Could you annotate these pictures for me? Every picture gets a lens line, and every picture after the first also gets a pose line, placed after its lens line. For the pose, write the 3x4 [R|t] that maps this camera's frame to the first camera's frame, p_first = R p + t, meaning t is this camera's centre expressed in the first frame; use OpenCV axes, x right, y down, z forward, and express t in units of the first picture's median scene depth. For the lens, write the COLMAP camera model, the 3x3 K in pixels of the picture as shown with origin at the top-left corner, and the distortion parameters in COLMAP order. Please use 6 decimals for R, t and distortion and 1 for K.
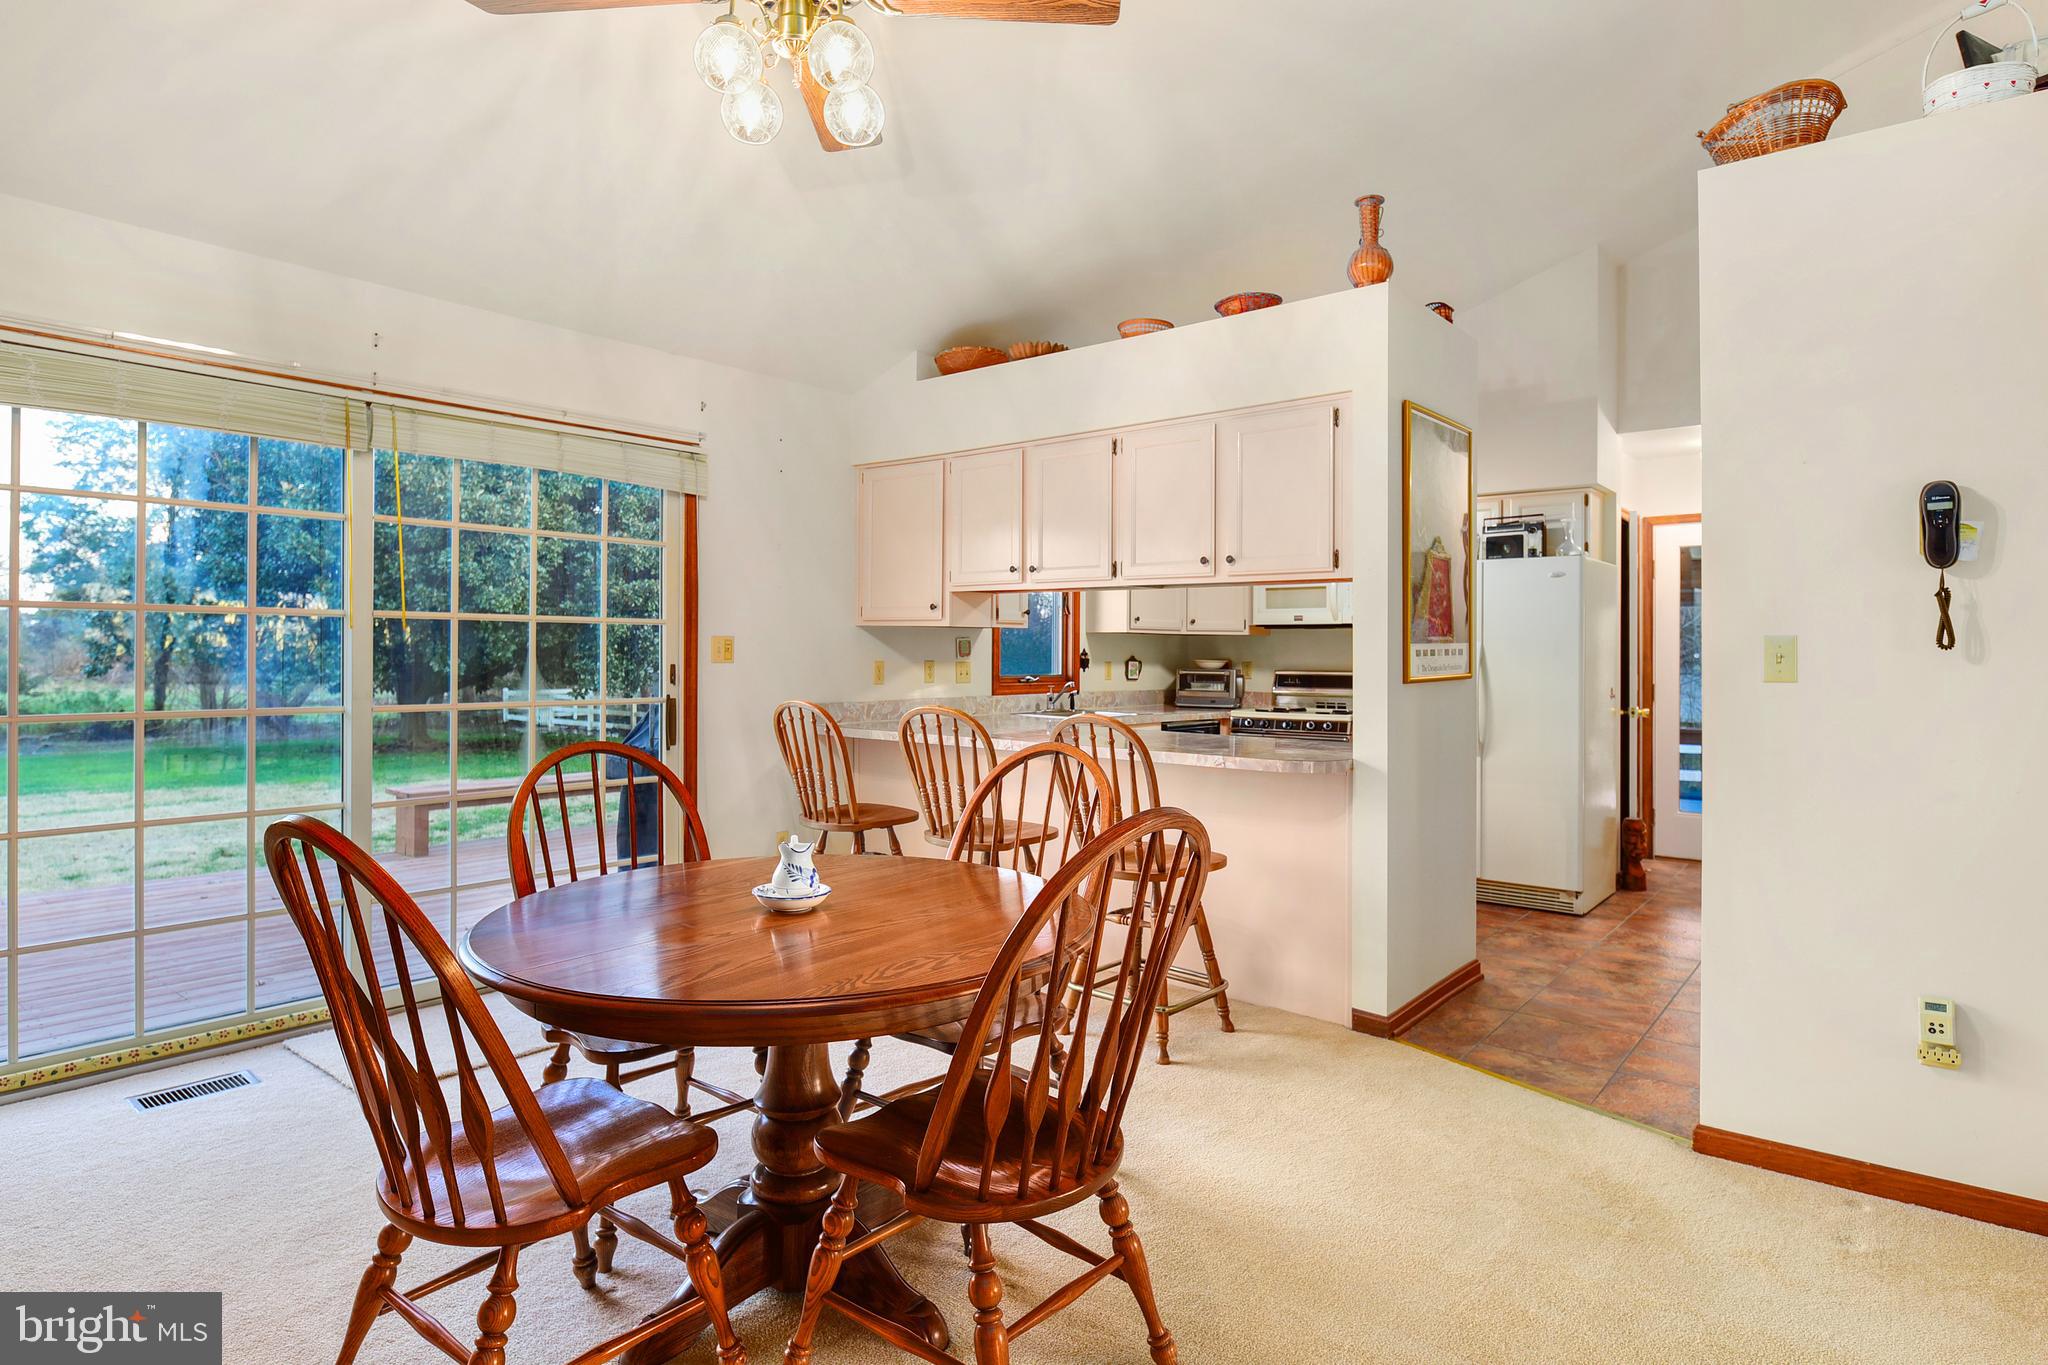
lens RADIAL K [[1112.3, 0, 1017.5], [0, 1112.3, 643.6], [0, 0, 1]] dist [-0.000943, -0.000308]
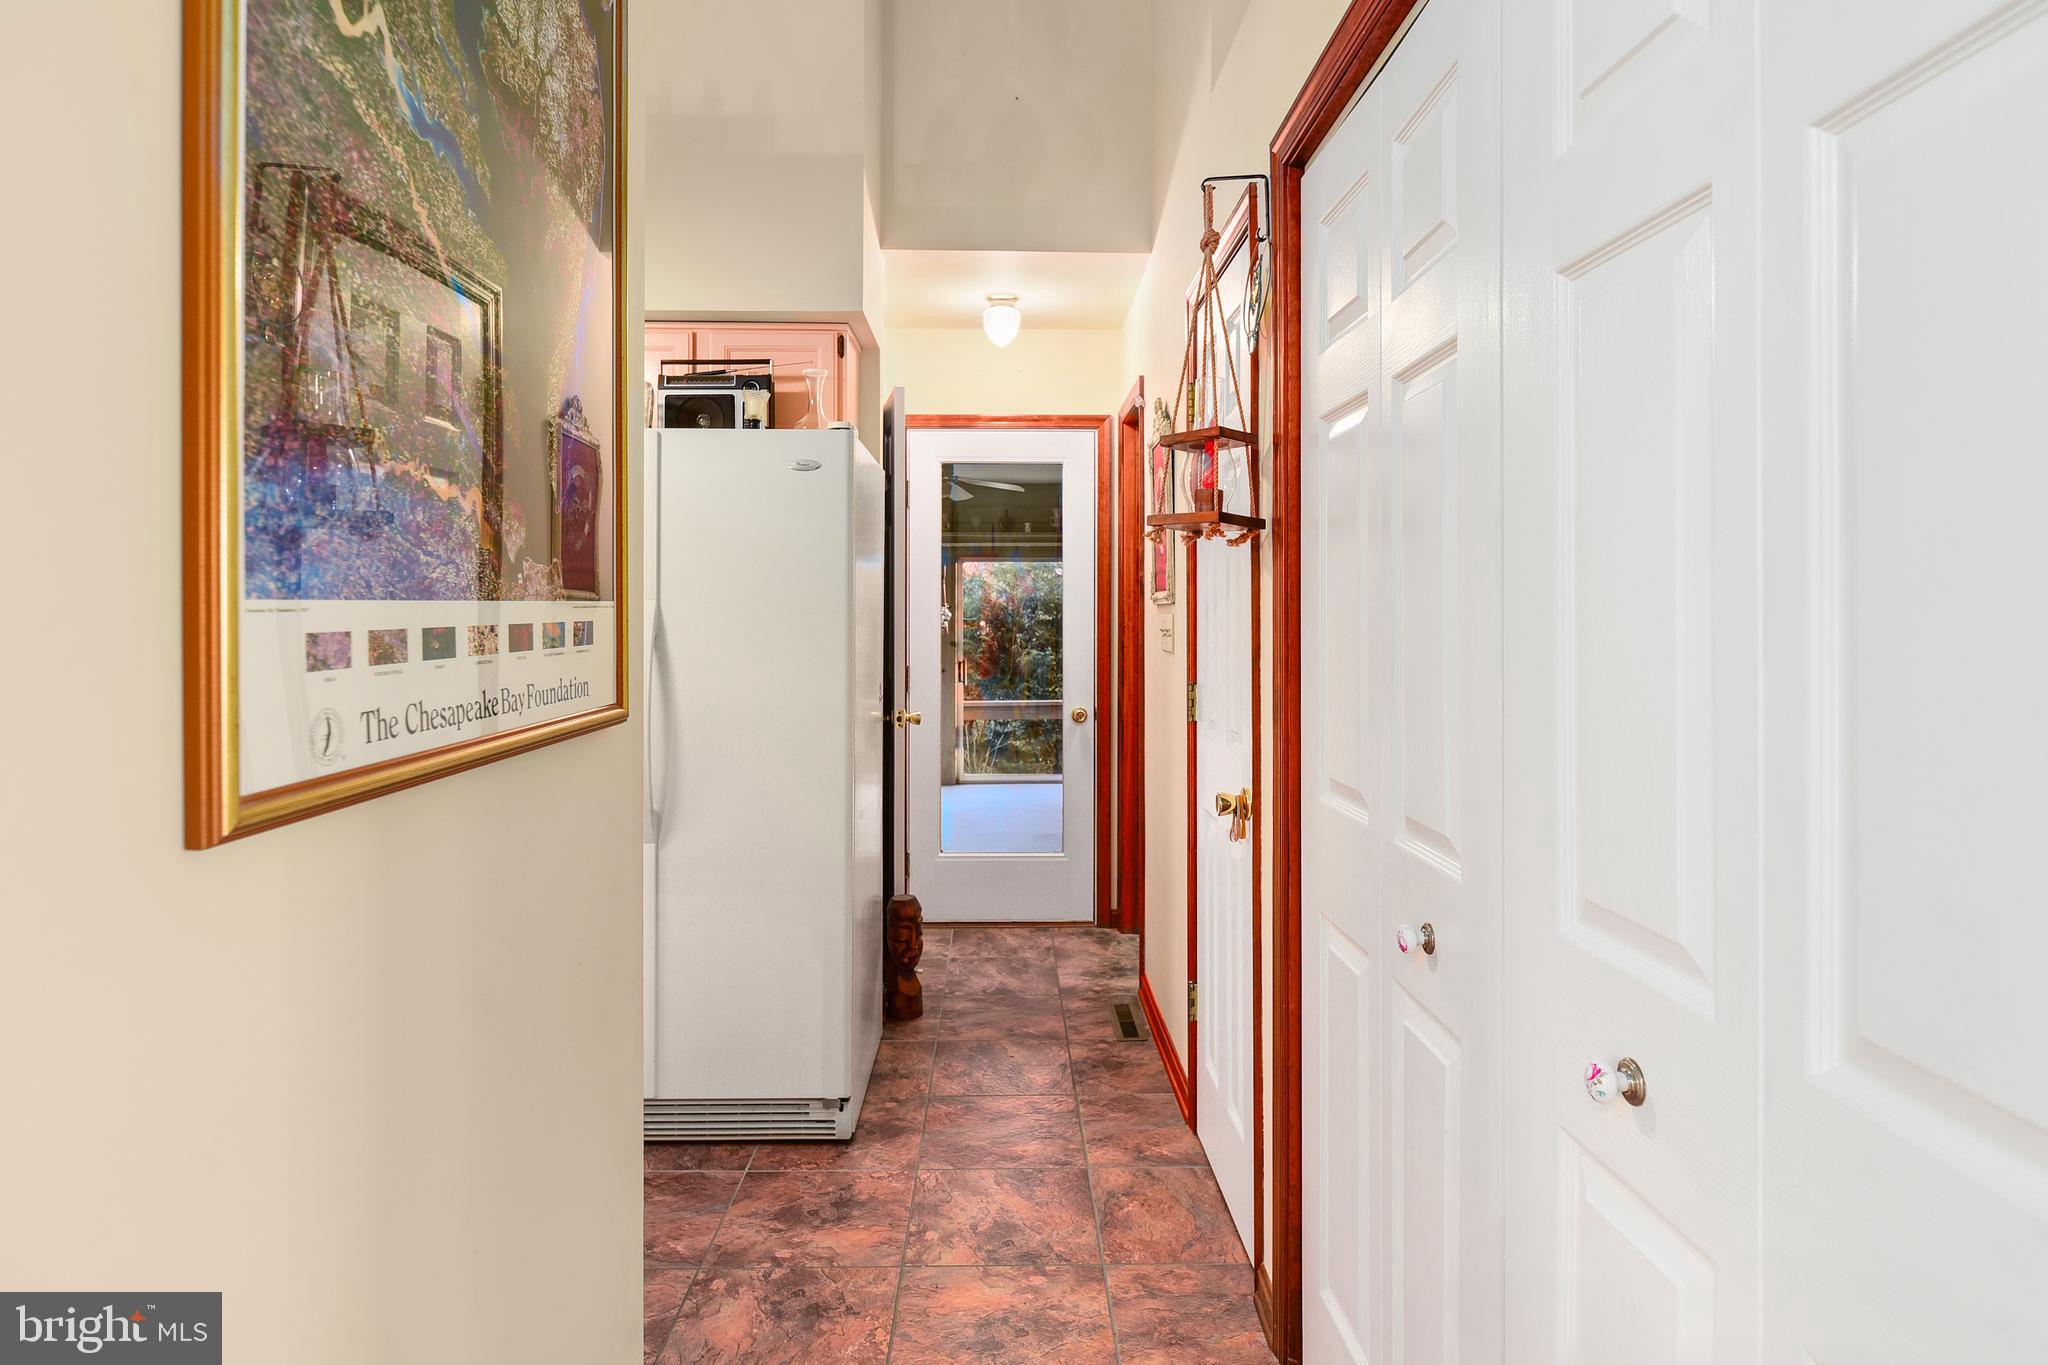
lens RADIAL K [[1129.0, 0, 1026.7], [0, 1129.0, 619.8], [0, 0, 1]] dist [-0.003041, -0.000401]
pose [[0.756288, -0.005730, 0.654214, 0.232483], [-0.003031, 0.999920, 0.012262, 0.000574], [-0.654232, -0.011257, 0.756210, 0.558513]]
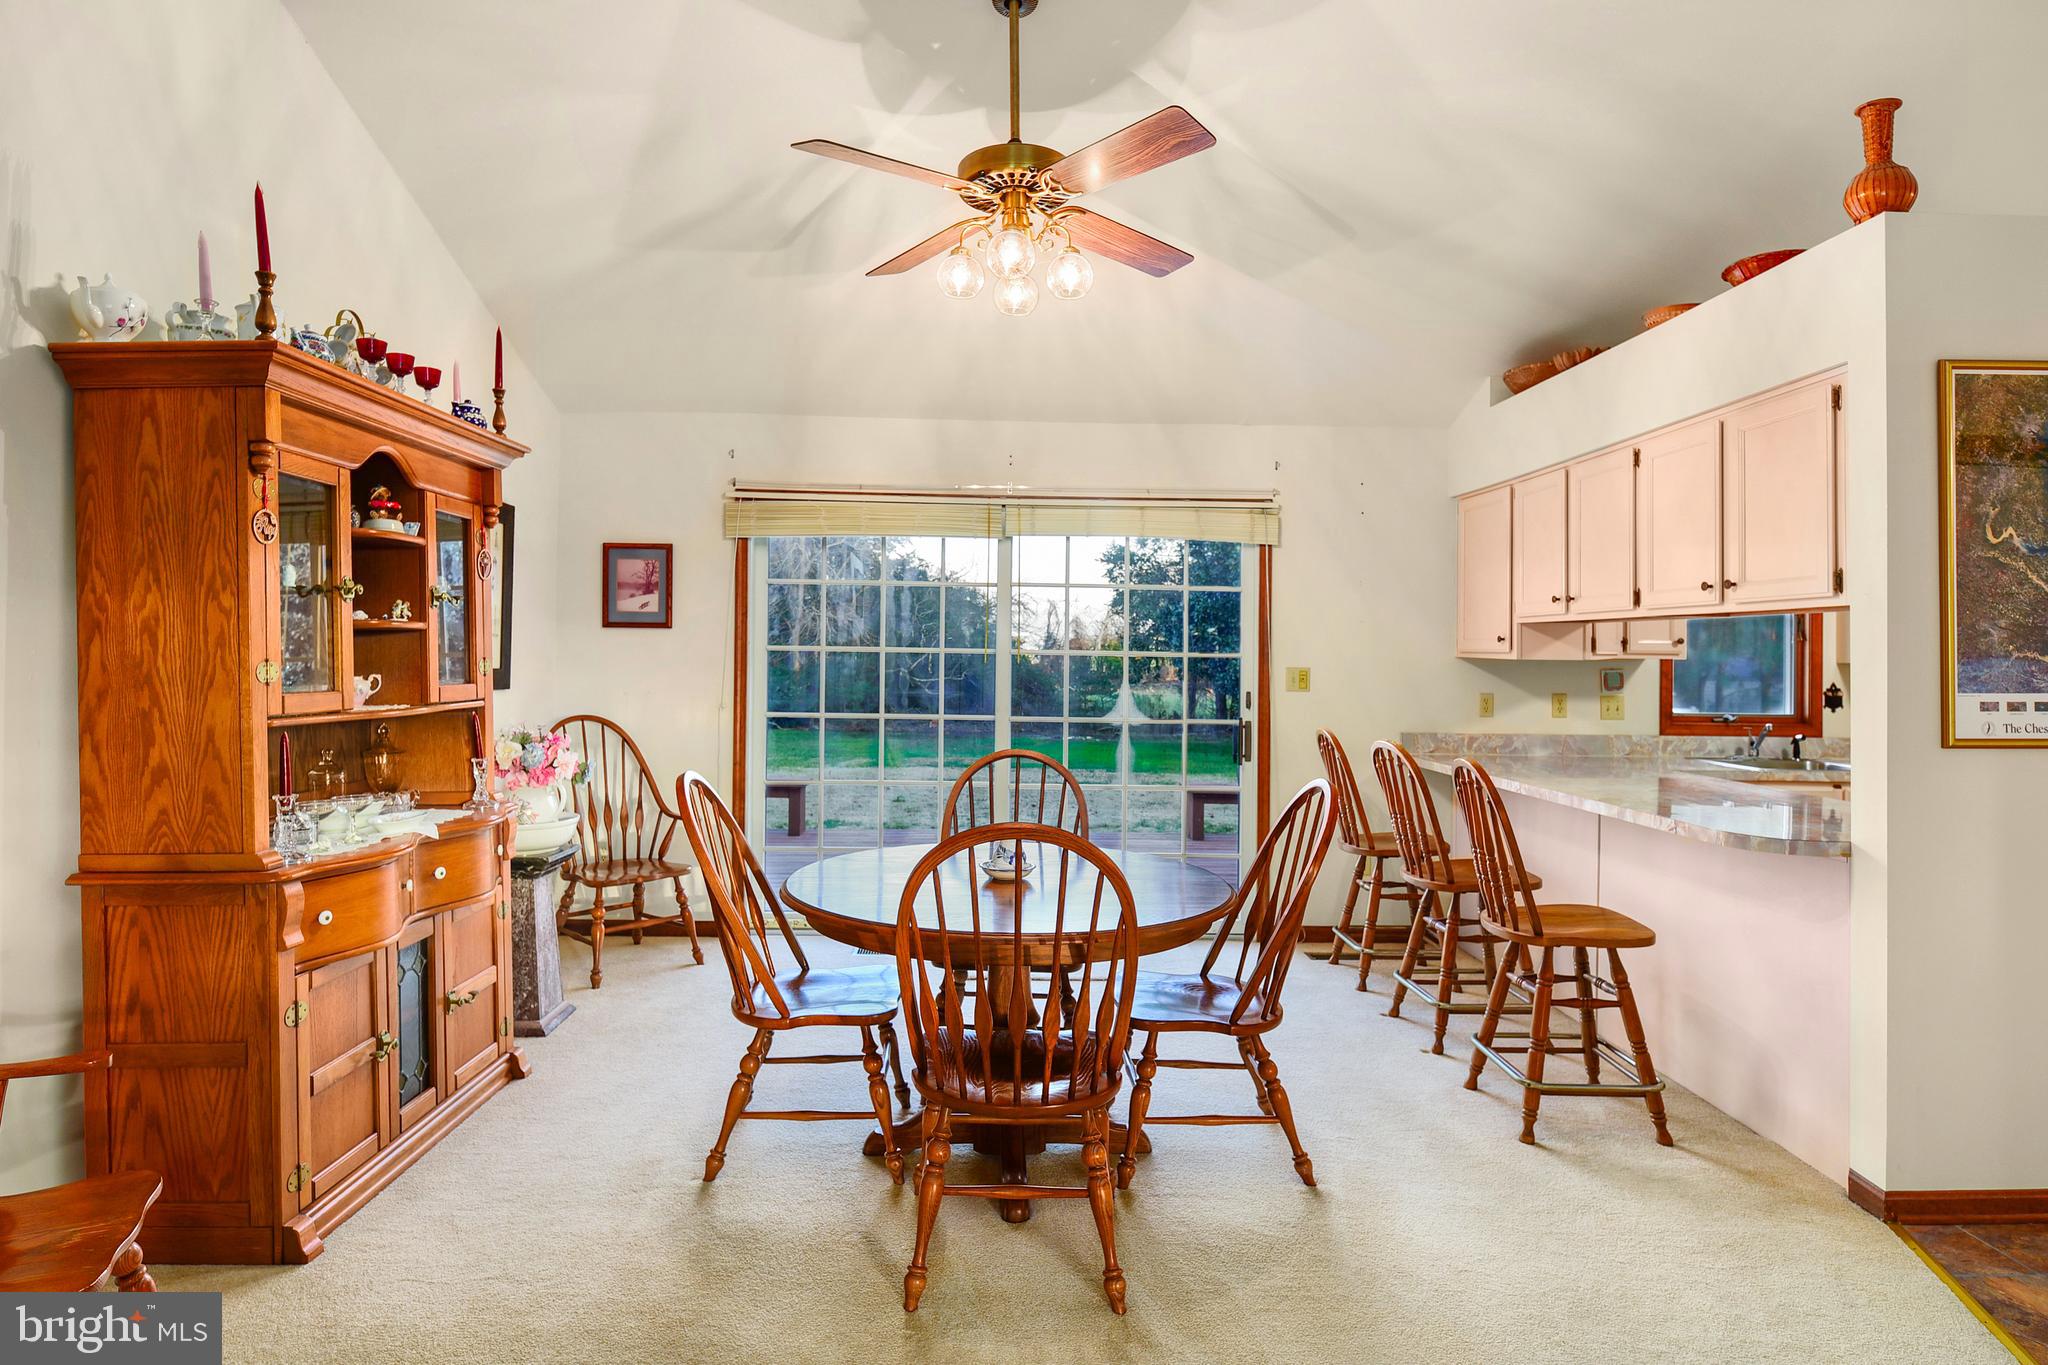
lens RADIAL K [[1118.2, 0, 1019.9], [0, 1118.2, 649.2], [0, 0, 1]] dist [0.001461, -0.000825]
pose [[0.660141, -0.002581, -0.751138, 0.348916], [-0.004011, 0.999968, -0.006961, -0.014724], [0.751131, 0.007608, 0.660109, 0.044027]]
